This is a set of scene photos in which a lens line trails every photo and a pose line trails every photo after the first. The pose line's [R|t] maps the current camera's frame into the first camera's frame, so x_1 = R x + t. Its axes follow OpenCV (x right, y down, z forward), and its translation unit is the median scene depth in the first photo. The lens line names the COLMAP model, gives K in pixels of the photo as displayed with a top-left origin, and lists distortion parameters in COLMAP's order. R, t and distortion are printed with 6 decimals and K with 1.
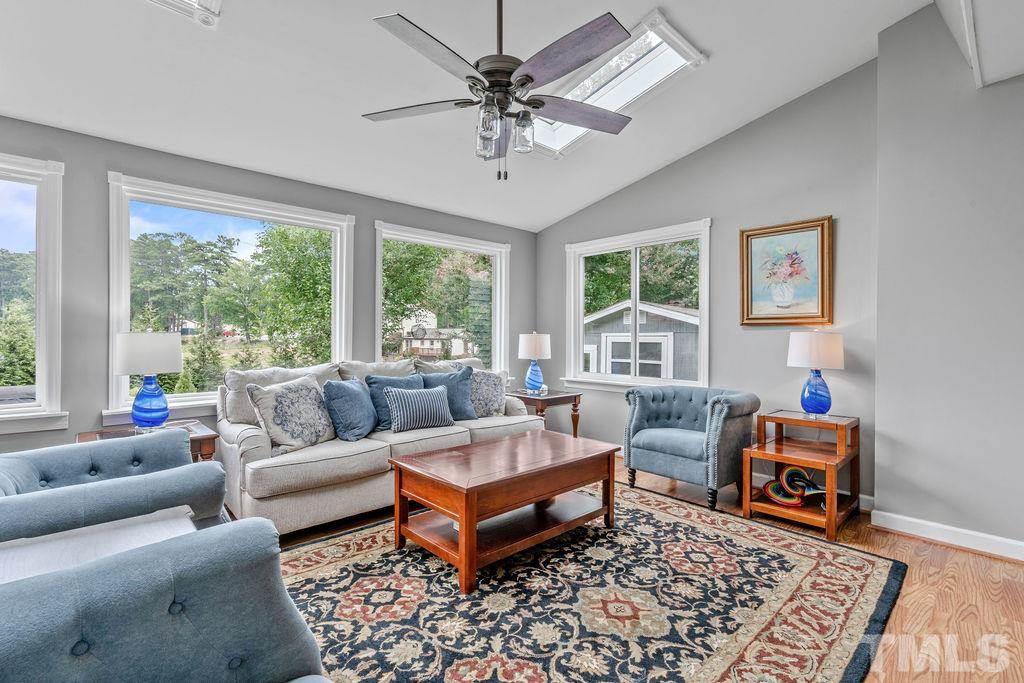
lens RADIAL K [[464.7, 0, 505.9], [0, 464.7, 336.5], [0, 0, 1]] dist [-0.003832, 0.003532]
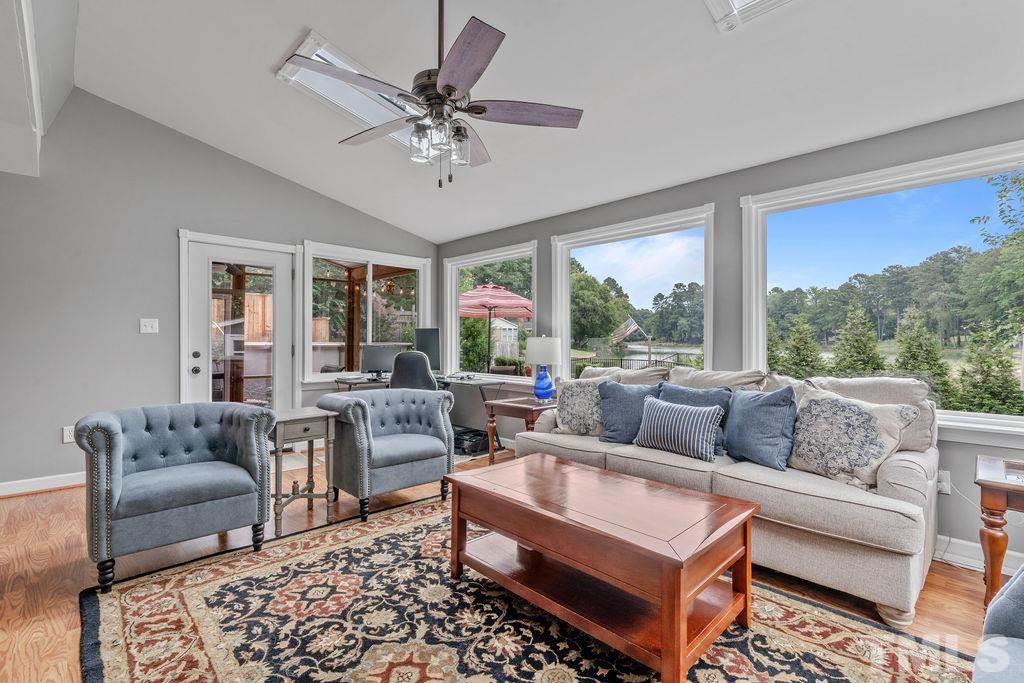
lens RADIAL K [[464.7, 0, 503.6], [0, 464.7, 338.1], [0, 0, 1]] dist [-0.003832, 0.003532]
pose [[0.027369, -0.006165, -0.999606, 1.042848], [-0.004481, 0.999970, -0.006290, 0.006630], [0.999615, 0.004651, 0.027341, 1.132683]]
